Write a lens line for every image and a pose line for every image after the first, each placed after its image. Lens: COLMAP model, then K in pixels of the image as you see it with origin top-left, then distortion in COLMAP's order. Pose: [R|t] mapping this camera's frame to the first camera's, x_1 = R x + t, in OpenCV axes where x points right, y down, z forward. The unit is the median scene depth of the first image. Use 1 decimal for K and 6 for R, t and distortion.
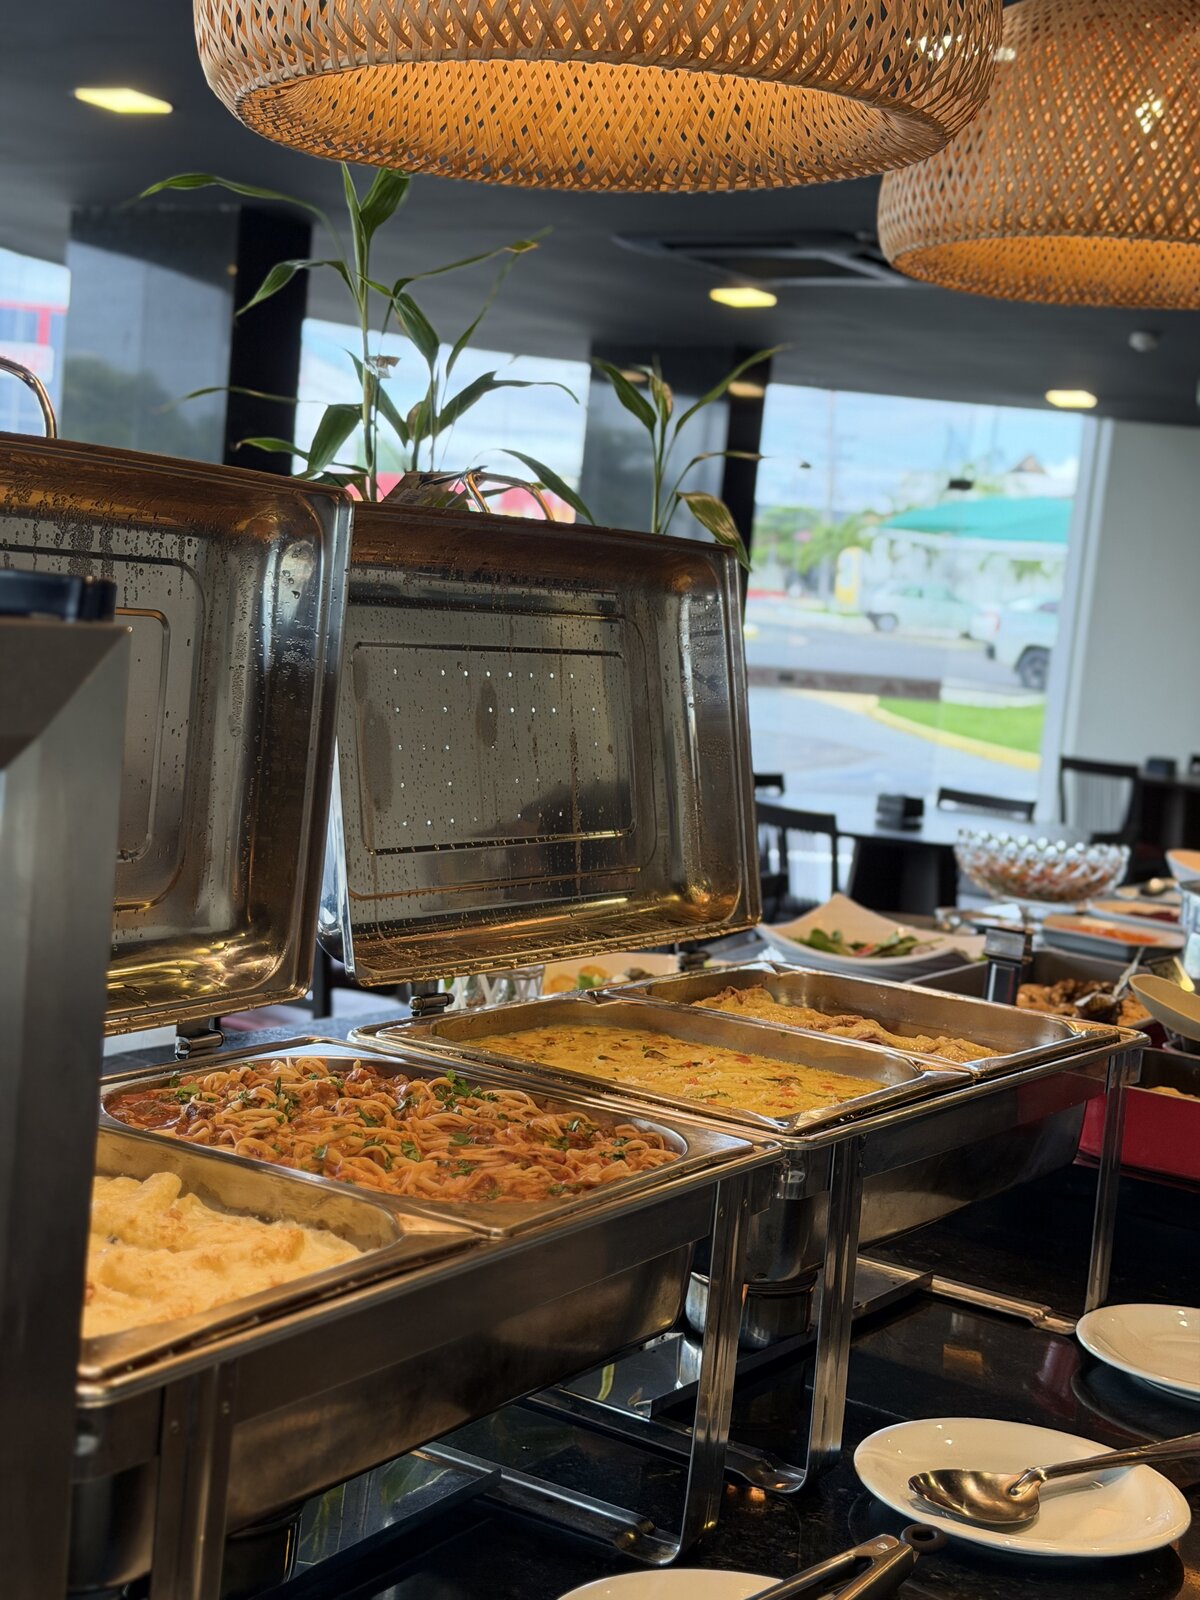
lens RADIAL K [[2179.8, 0, 602.2], [0, 2179.8, 796.4], [0, 0, 1]] dist [0.105929, 0.000000]
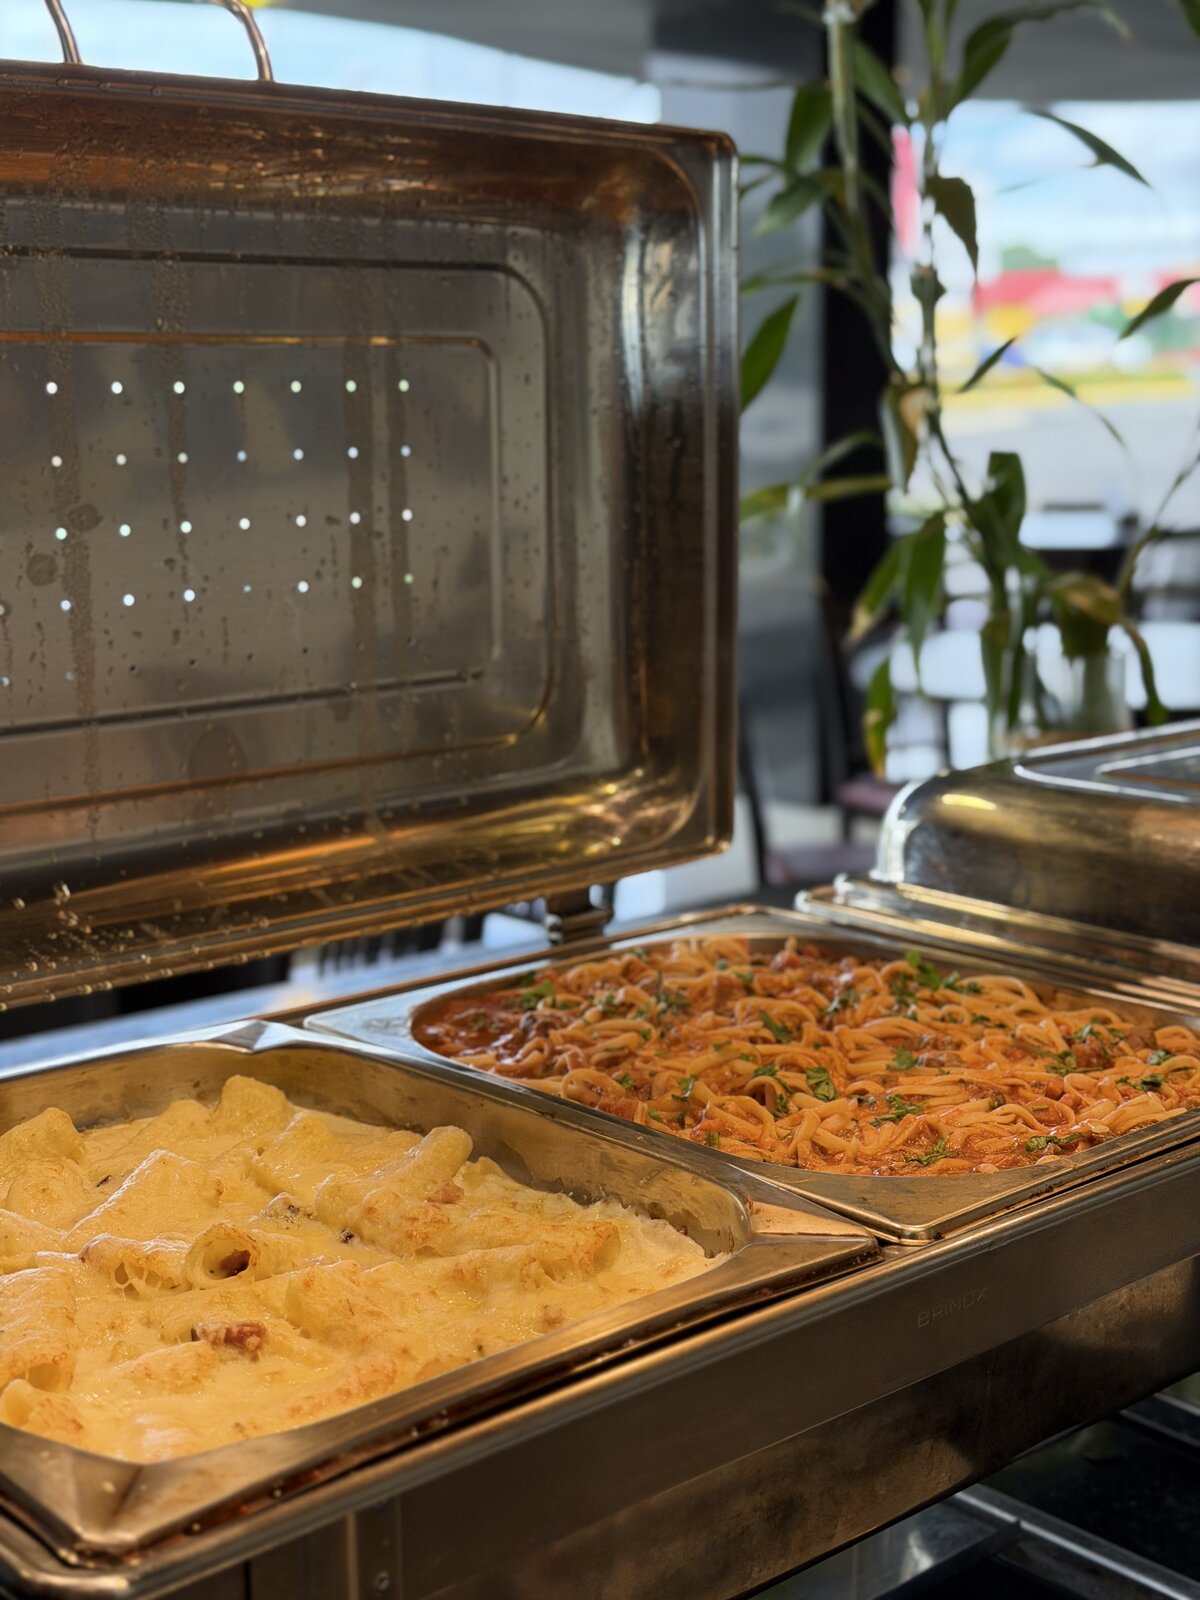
lens RADIAL K [[2179.8, 0, 592.4], [0, 2179.8, 805.8], [0, 0, 1]] dist [0.105929, 0.000000]
pose [[0.951413, -0.051983, -0.303499, 0.052982], [0.076865, 0.994538, 0.070616, 0.024569], [0.298170, -0.090513, 0.950211, 0.344715]]
